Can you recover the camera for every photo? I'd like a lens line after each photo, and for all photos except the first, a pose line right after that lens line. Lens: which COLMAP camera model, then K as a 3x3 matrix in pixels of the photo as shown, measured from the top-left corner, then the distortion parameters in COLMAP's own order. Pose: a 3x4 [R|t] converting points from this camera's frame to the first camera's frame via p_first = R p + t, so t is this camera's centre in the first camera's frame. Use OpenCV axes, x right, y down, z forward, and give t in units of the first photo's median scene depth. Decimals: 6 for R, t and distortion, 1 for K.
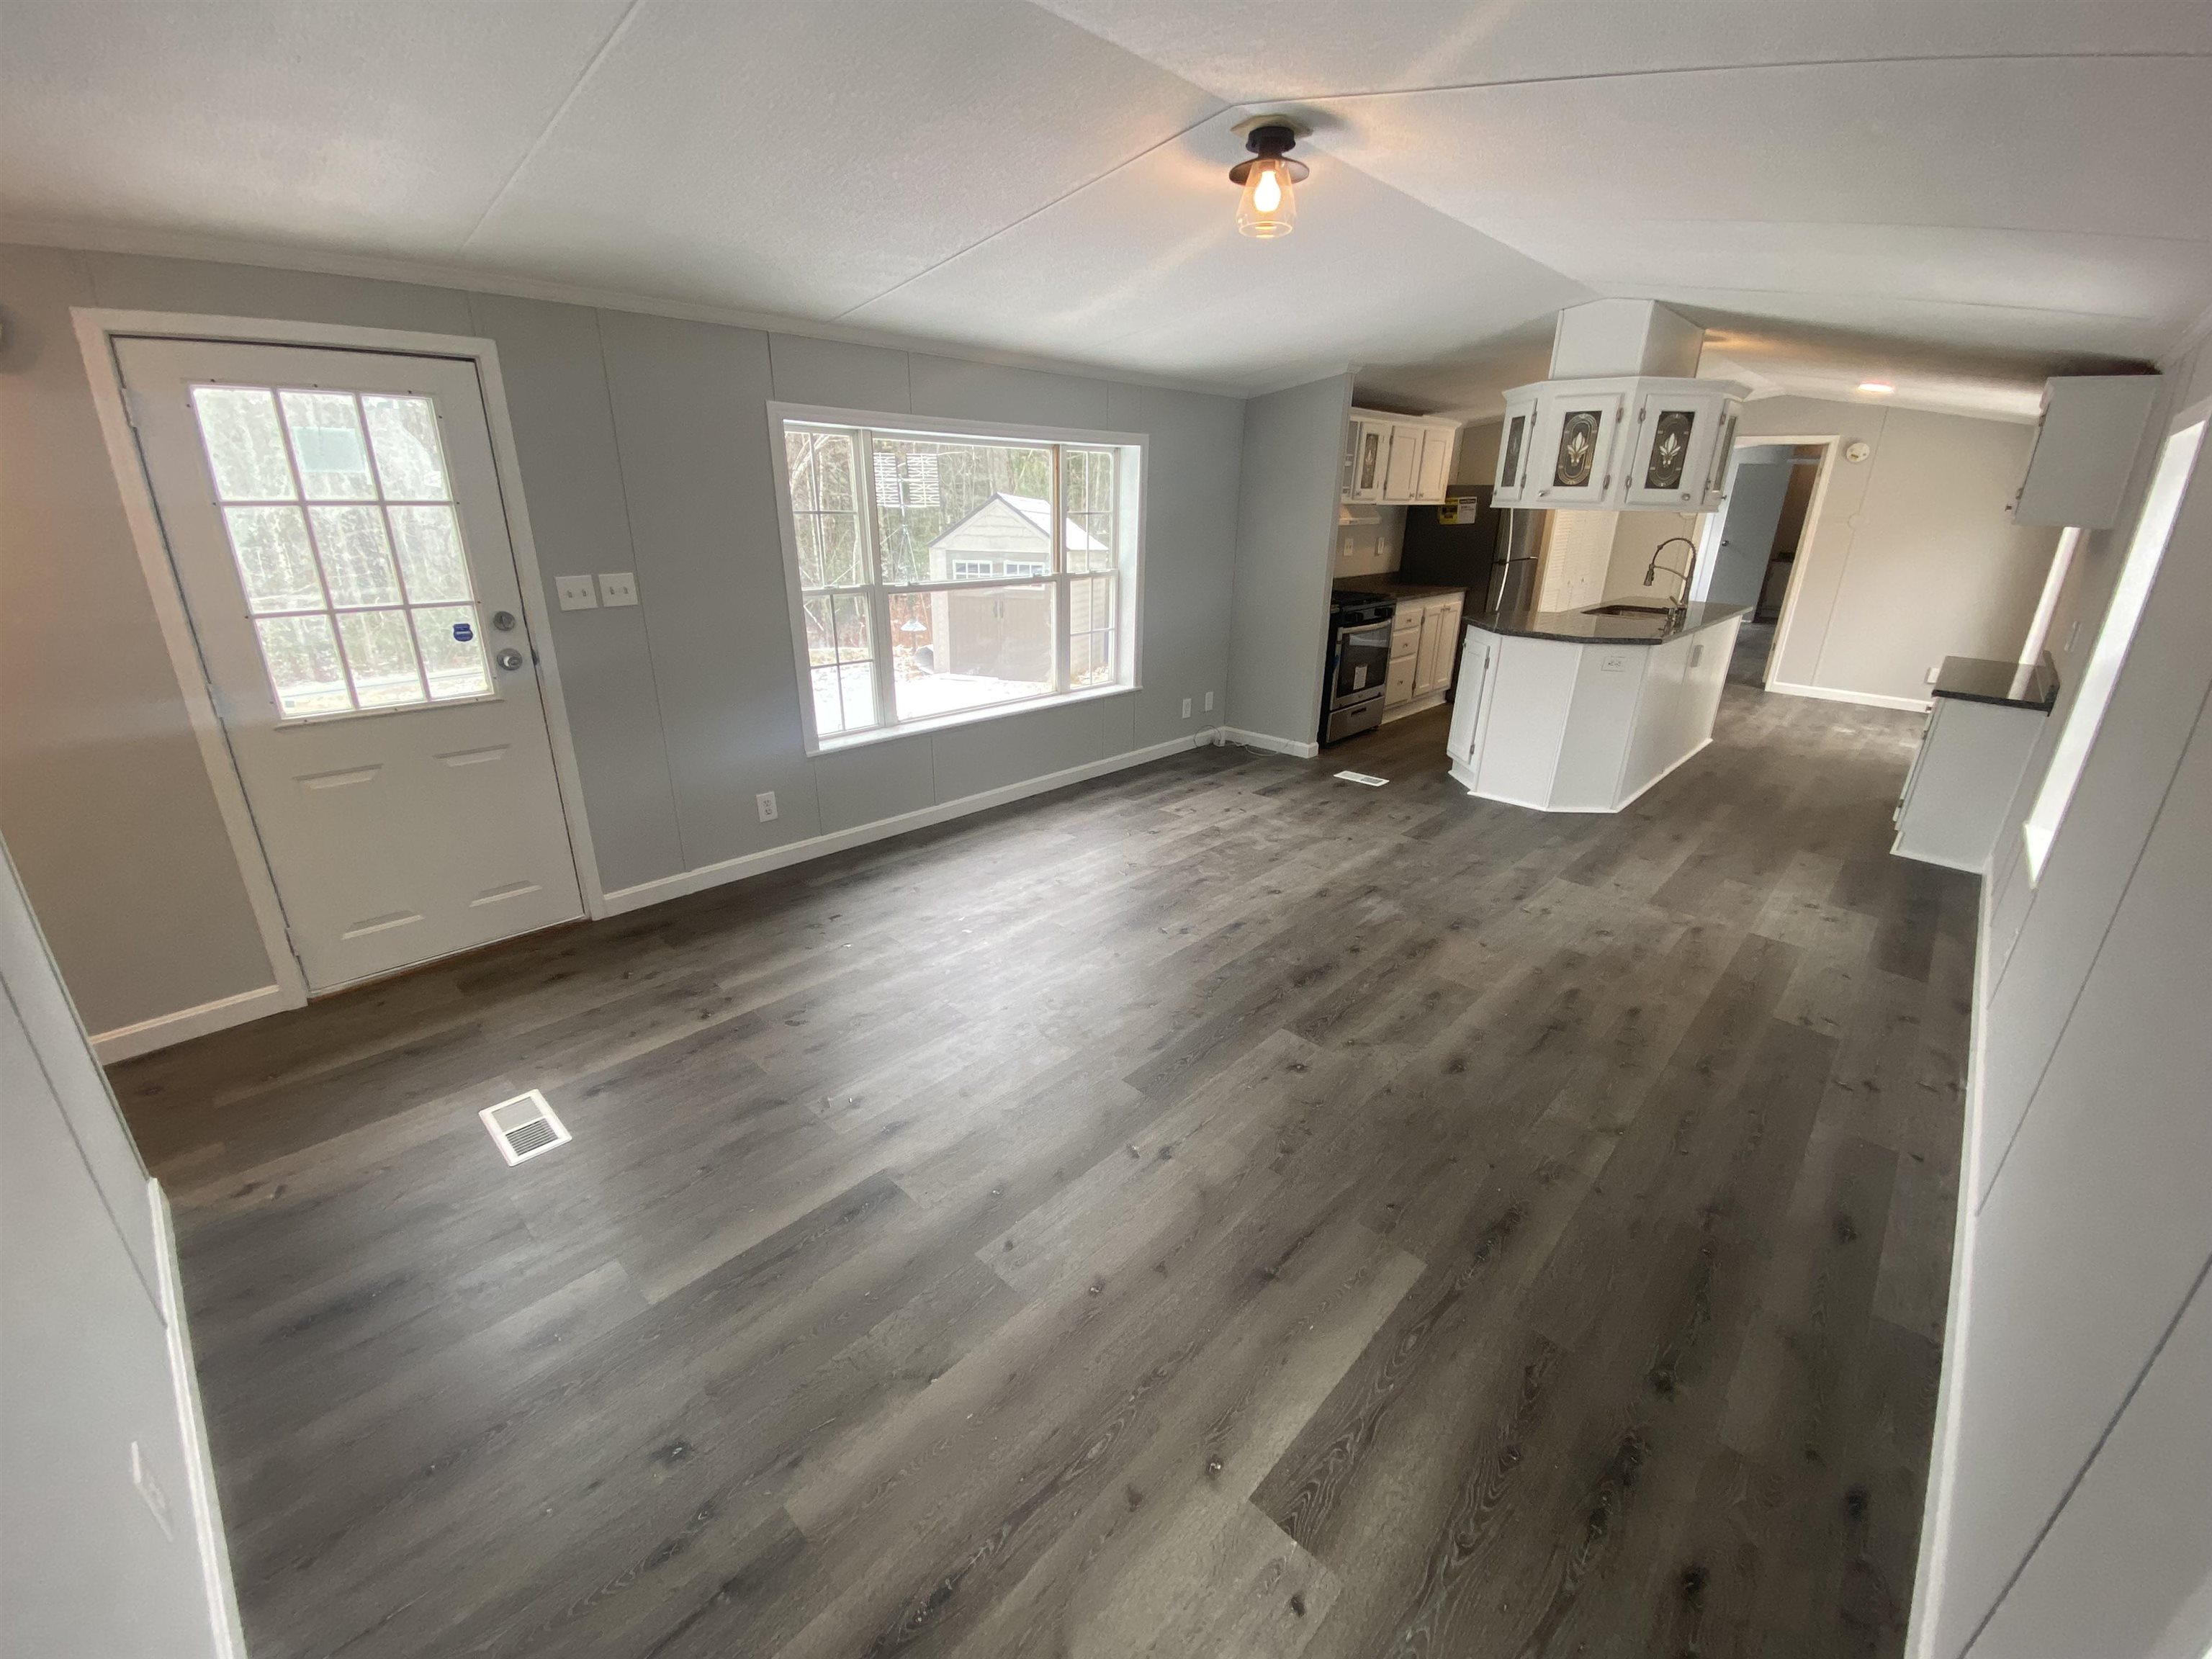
lens RADIAL K [[883.9, 0, 1106.0], [0, 883.9, 829.5], [0, 0, 1]] dist [0.012757, -0.018116]
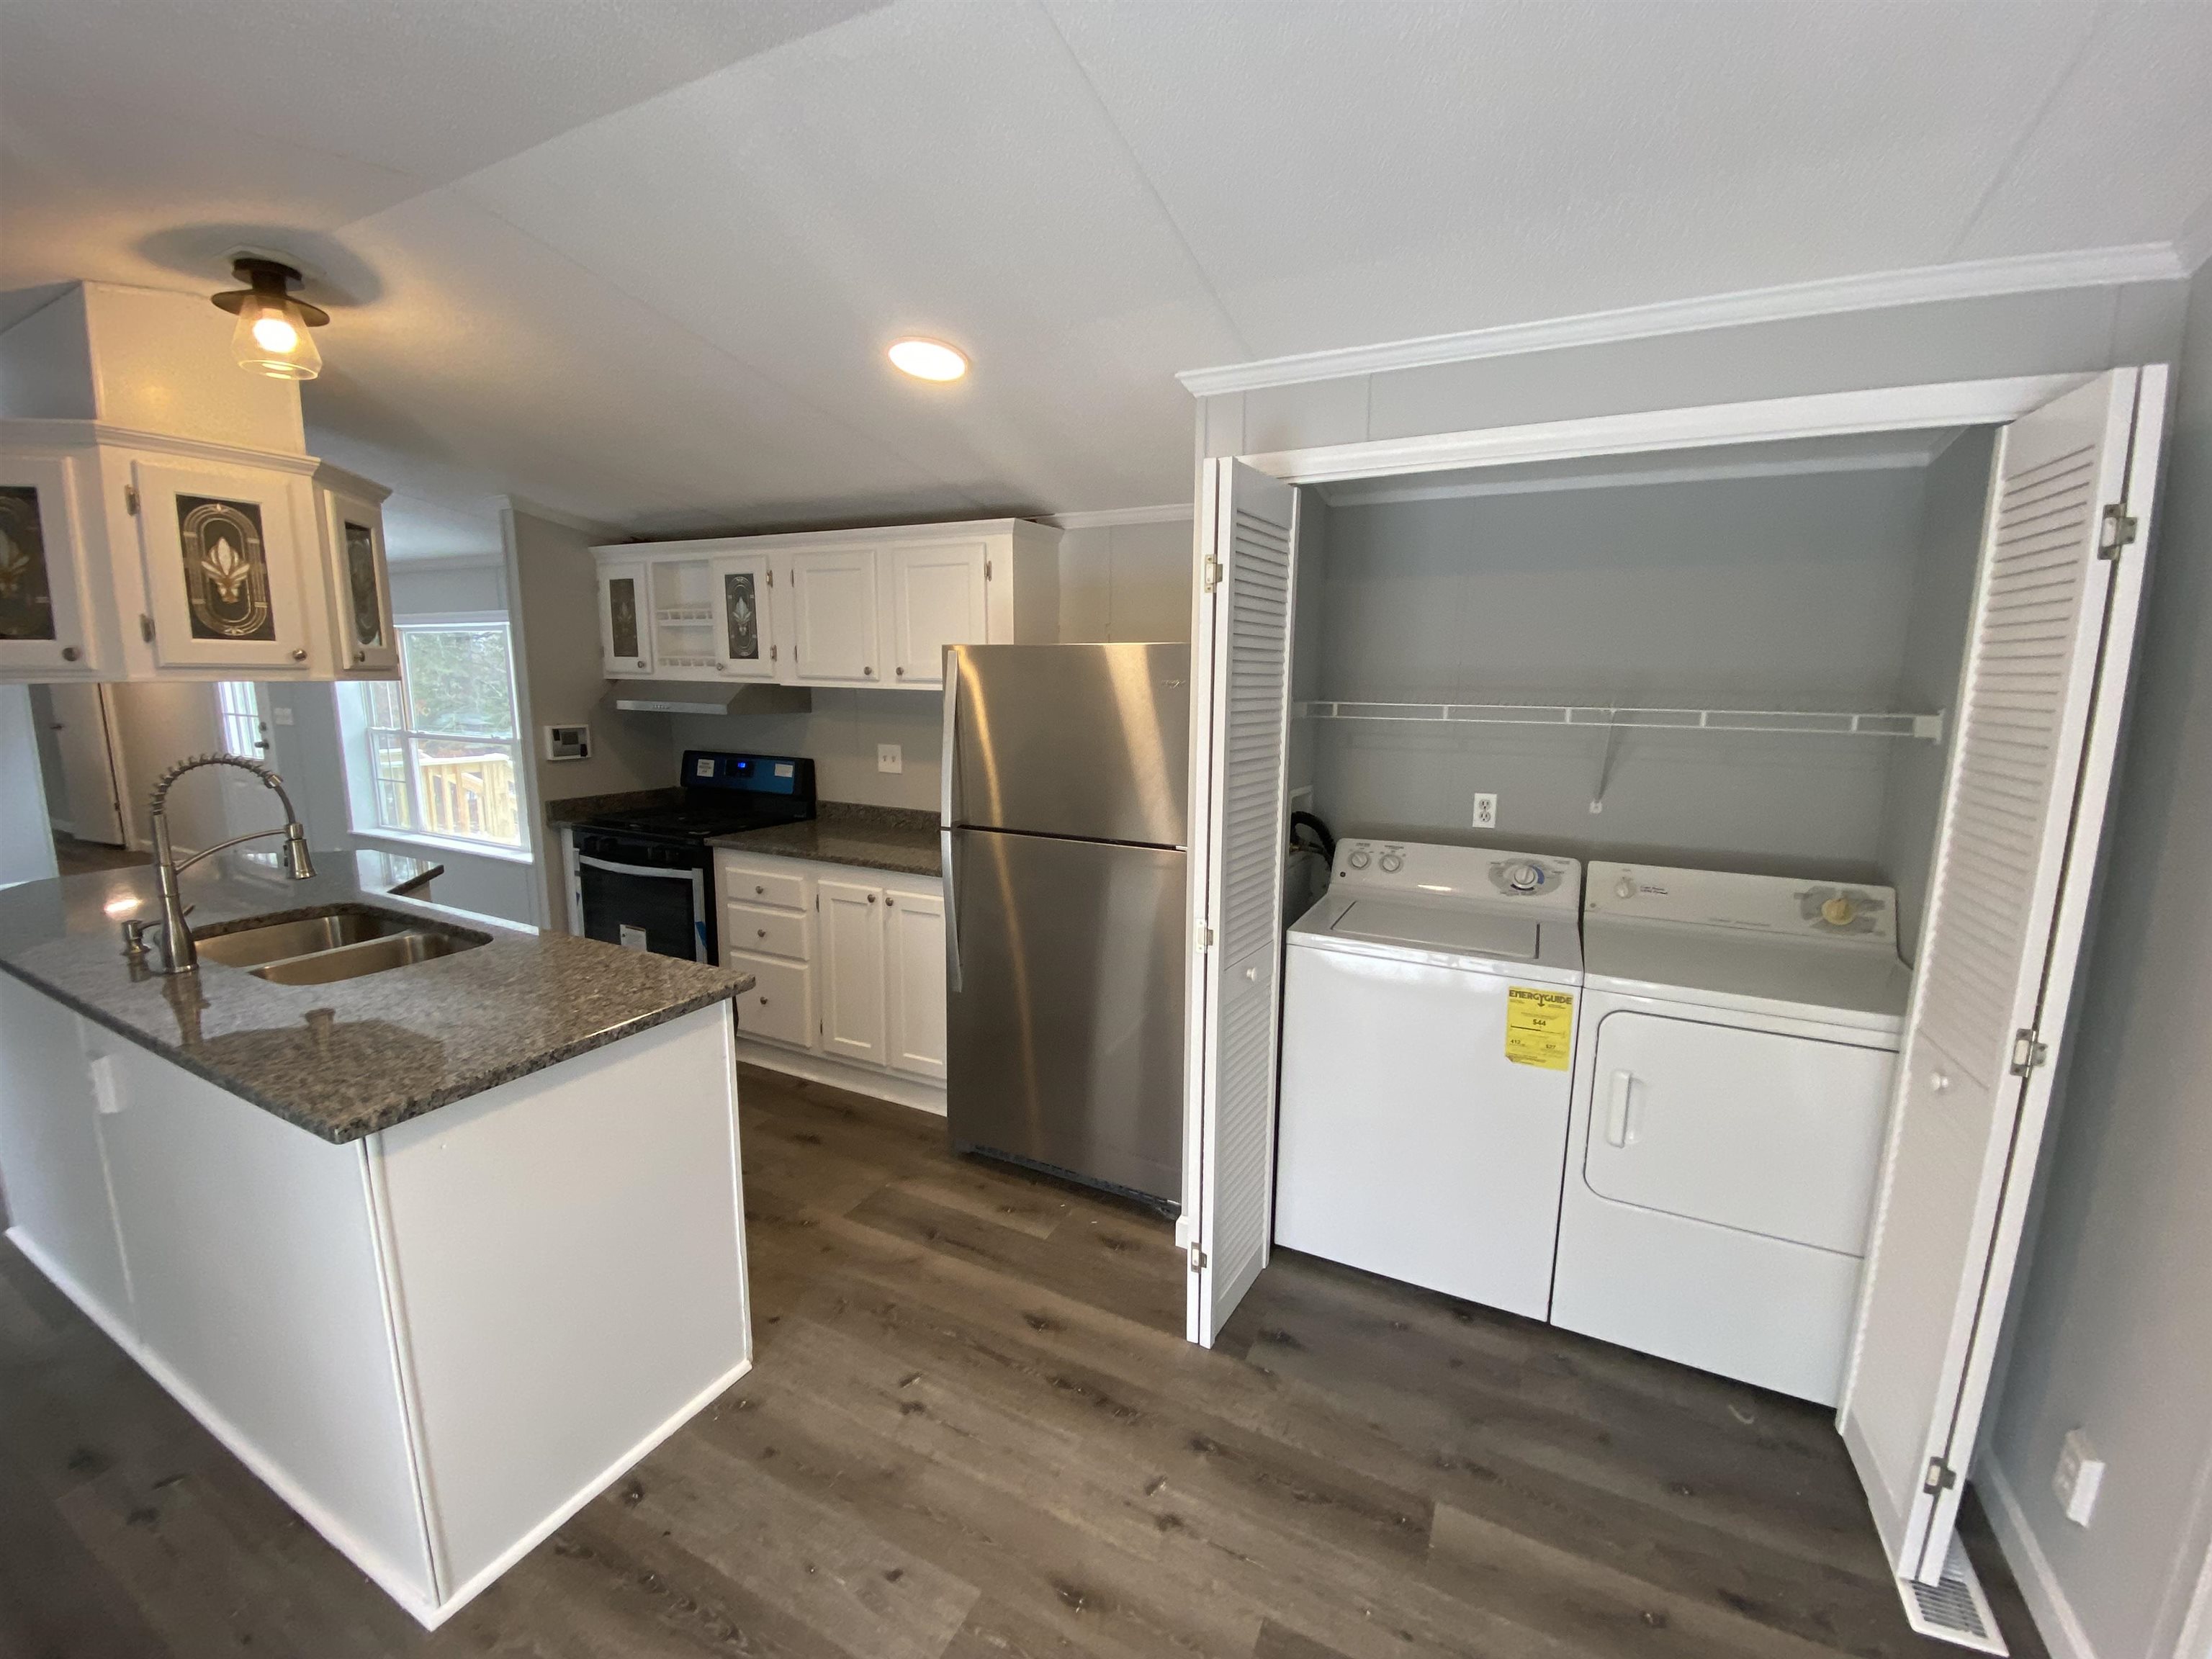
lens RADIAL K [[883.9, 0, 1106.0], [0, 883.9, 829.5], [0, 0, 1]] dist [0.012757, -0.018116]
pose [[0.297963, 0.149371, -0.942818, 1.373199], [-0.349576, 0.936144, 0.037836, -0.537263], [0.888265, 0.318313, 0.331153, 1.480165]]
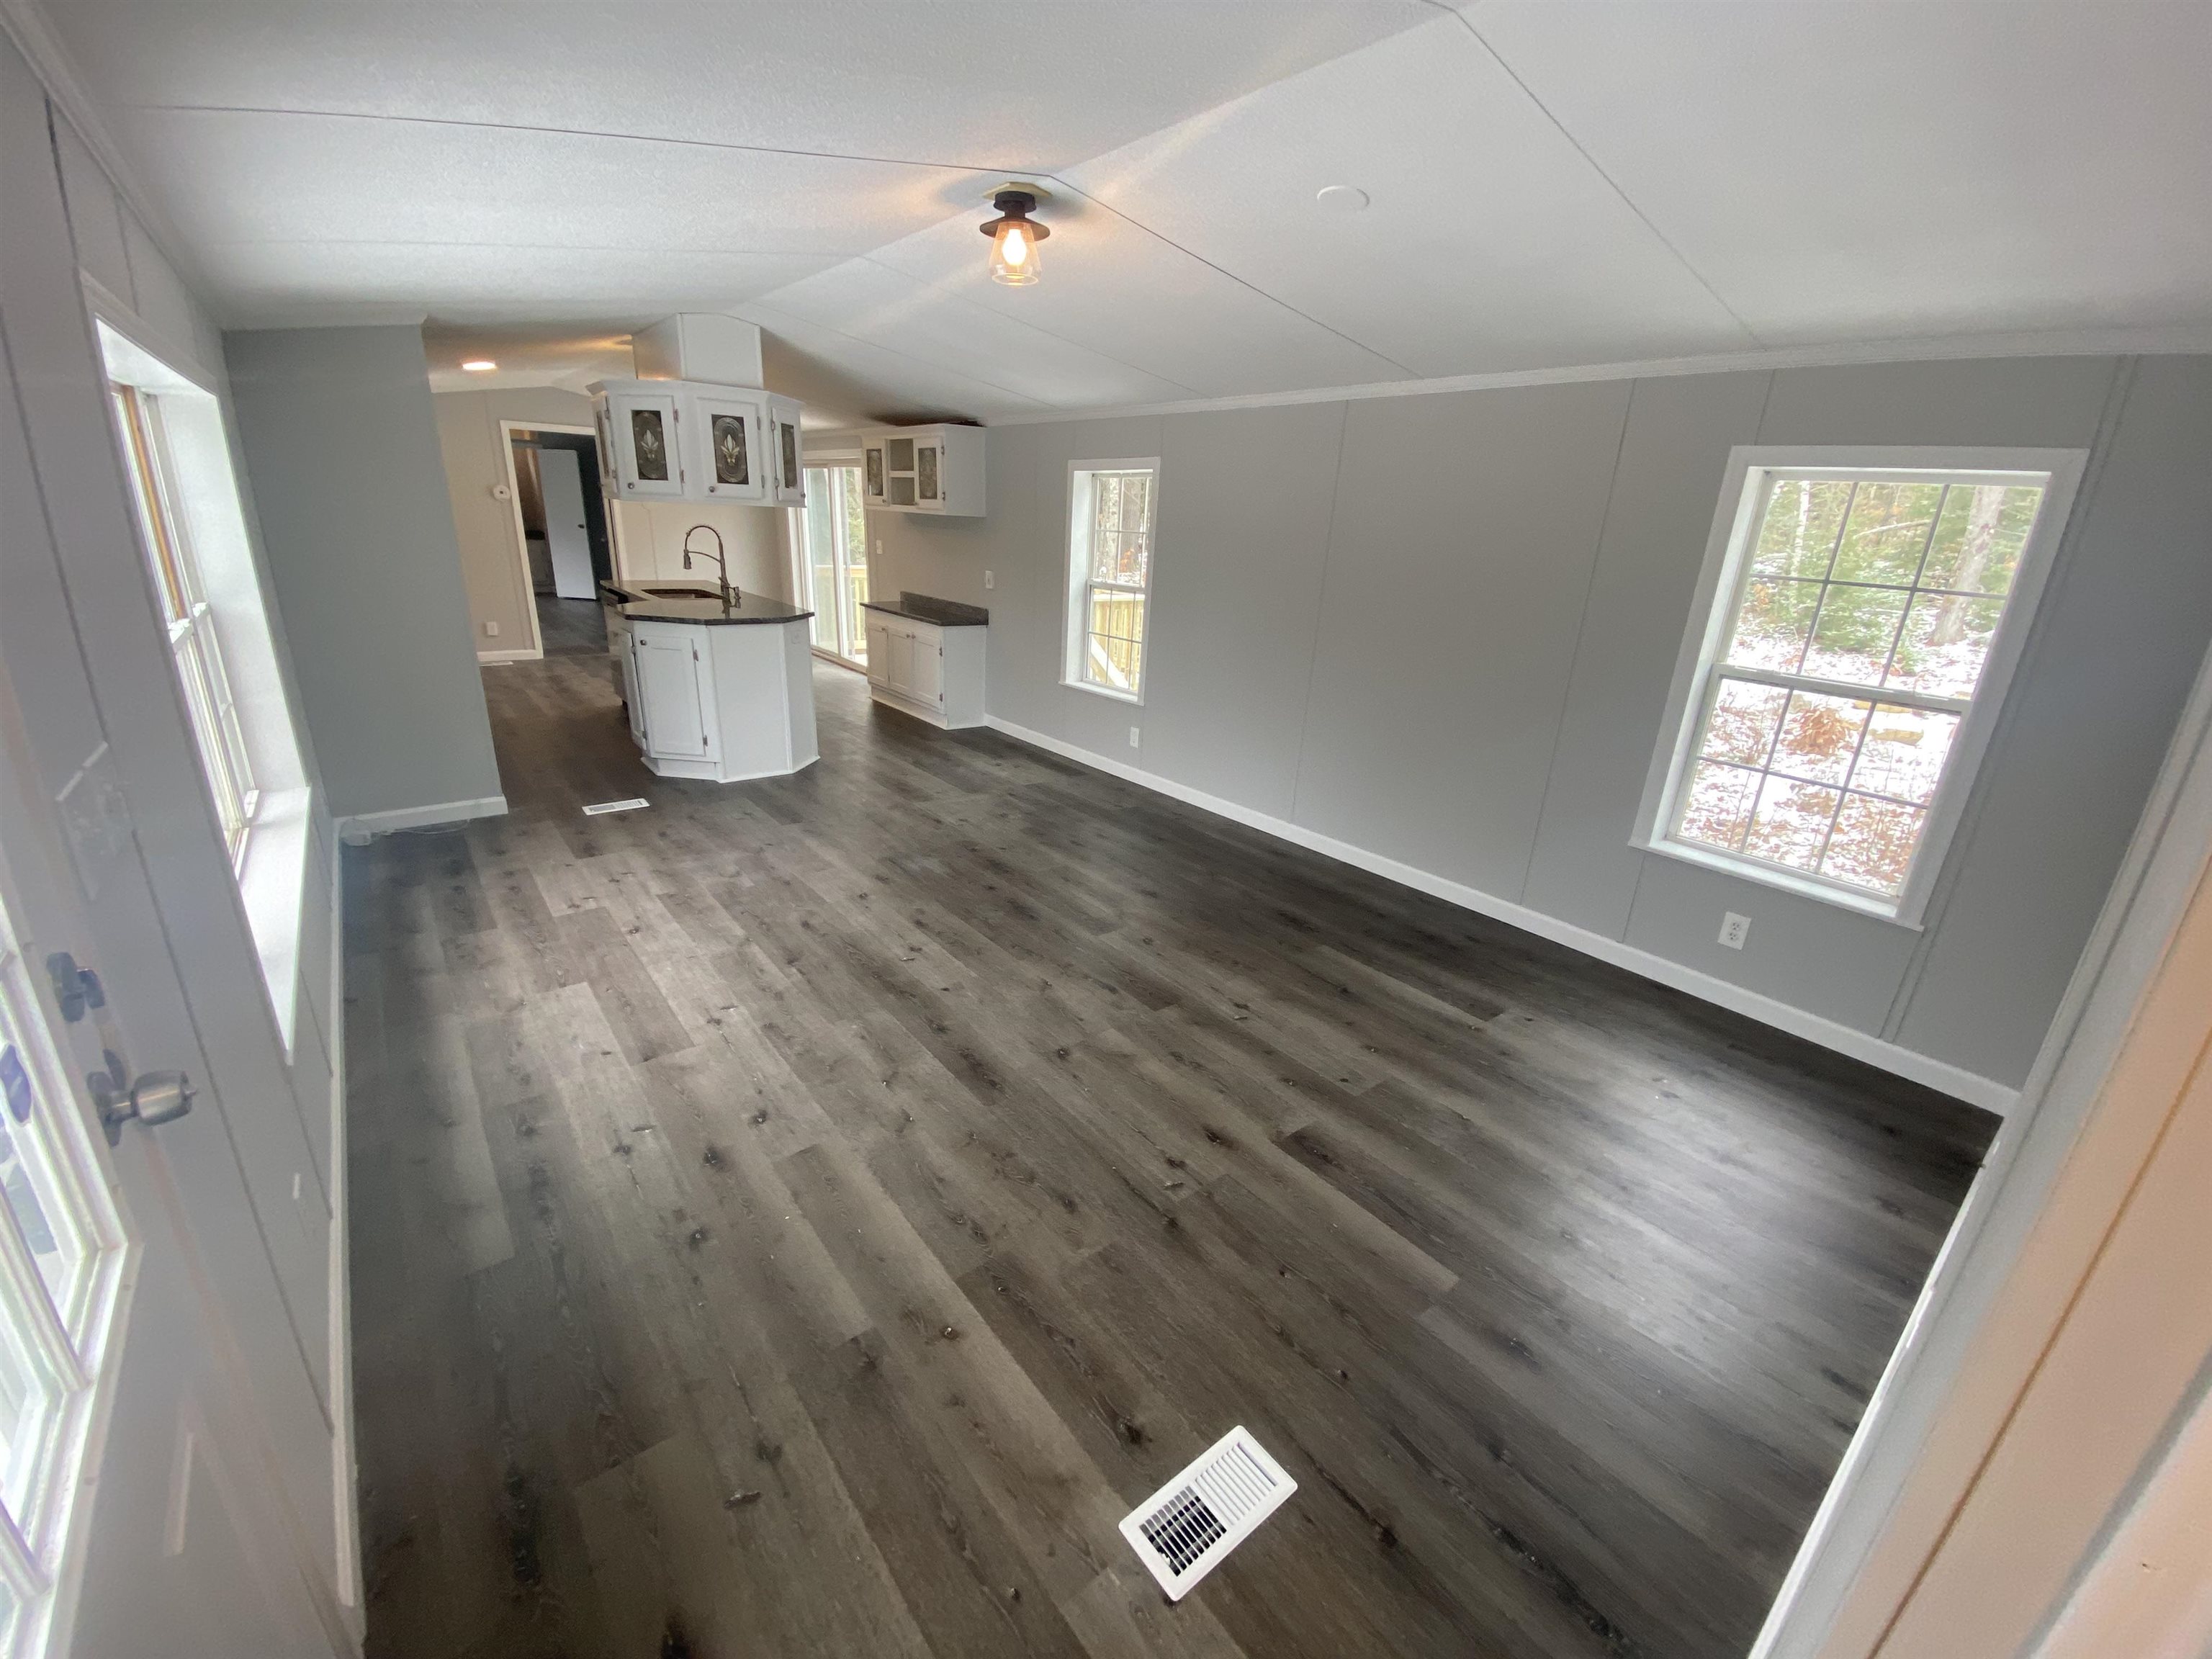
lens RADIAL K [[883.9, 0, 1106.0], [0, 883.9, 829.5], [0, 0, 1]] dist [0.012757, -0.018116]
pose [[0.130559, -0.341676, 0.930705, -0.593373], [0.306732, 0.906604, 0.289800, -0.177630], [-0.942799, 0.247641, 0.223168, 0.430638]]
